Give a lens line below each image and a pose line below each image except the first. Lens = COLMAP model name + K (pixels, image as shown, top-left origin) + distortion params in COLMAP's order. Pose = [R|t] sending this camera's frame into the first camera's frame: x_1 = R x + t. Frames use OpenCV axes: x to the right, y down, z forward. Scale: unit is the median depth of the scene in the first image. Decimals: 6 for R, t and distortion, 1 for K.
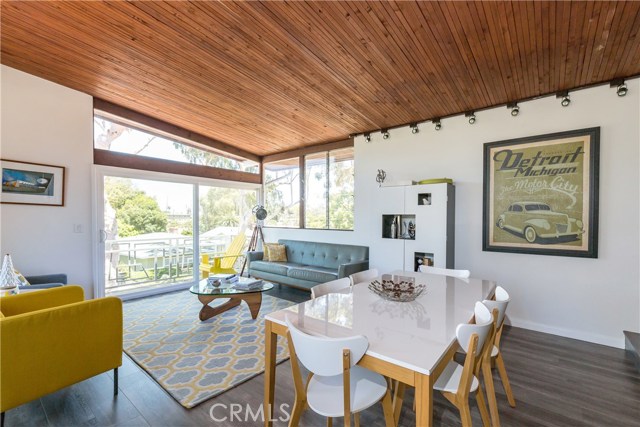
lens RADIAL K [[281.3, 0, 321.3], [0, 281.3, 224.6], [0, 0, 1]] dist [0.000644, -0.000466]
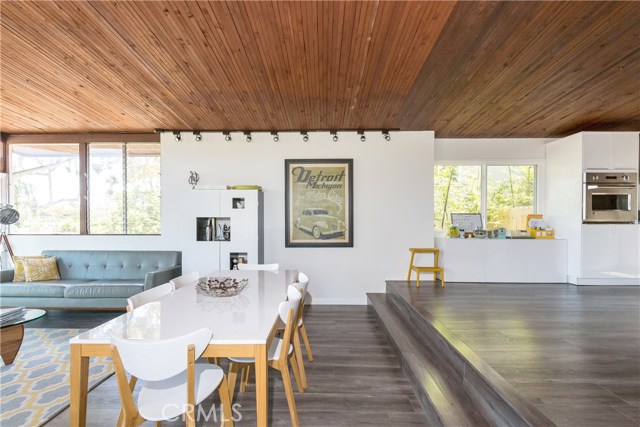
lens RADIAL K [[281.3, 0, 321.3], [0, 281.3, 224.6], [0, 0, 1]] dist [0.000644, -0.000466]
pose [[0.781915, -0.012810, 0.623254, -0.060098], [0.019747, 0.999796, -0.004225, 0.002993], [-0.623072, 0.015611, 0.782008, -0.045609]]
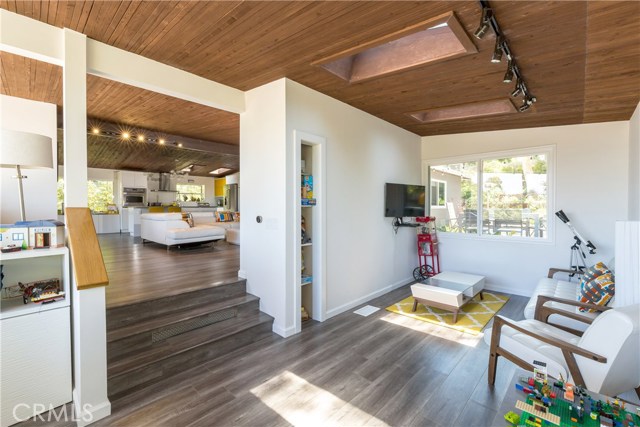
lens RADIAL K [[277.6, 0, 318.1], [0, 277.6, 210.5], [0, 0, 1]] dist [-0.002413, -0.000416]
pose [[0.074428, -0.011641, 0.997158, -0.456939], [0.026300, 0.999607, 0.009706, 0.026983], [-0.996880, 0.025503, 0.074705, -0.741937]]
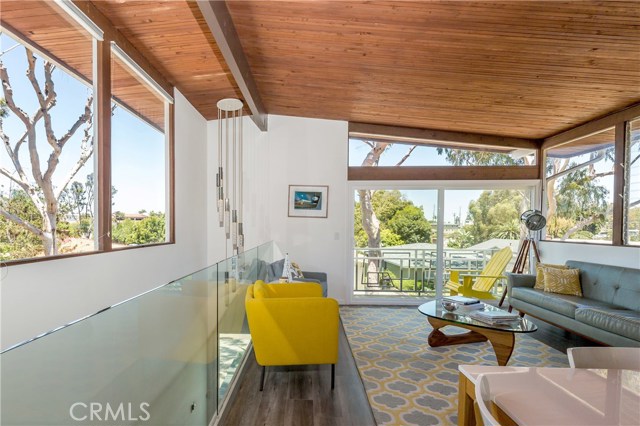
lens RADIAL K [[304.3, 0, 291.0], [0, 304.3, 235.1], [0, 0, 1]] dist [-0.003241, -0.000507]
pose [[0.580942, 0.020889, -0.813677, 0.072251], [-0.021308, 0.999718, 0.010452, -0.000476], [0.813666, 0.011265, 0.581224, 0.096230]]
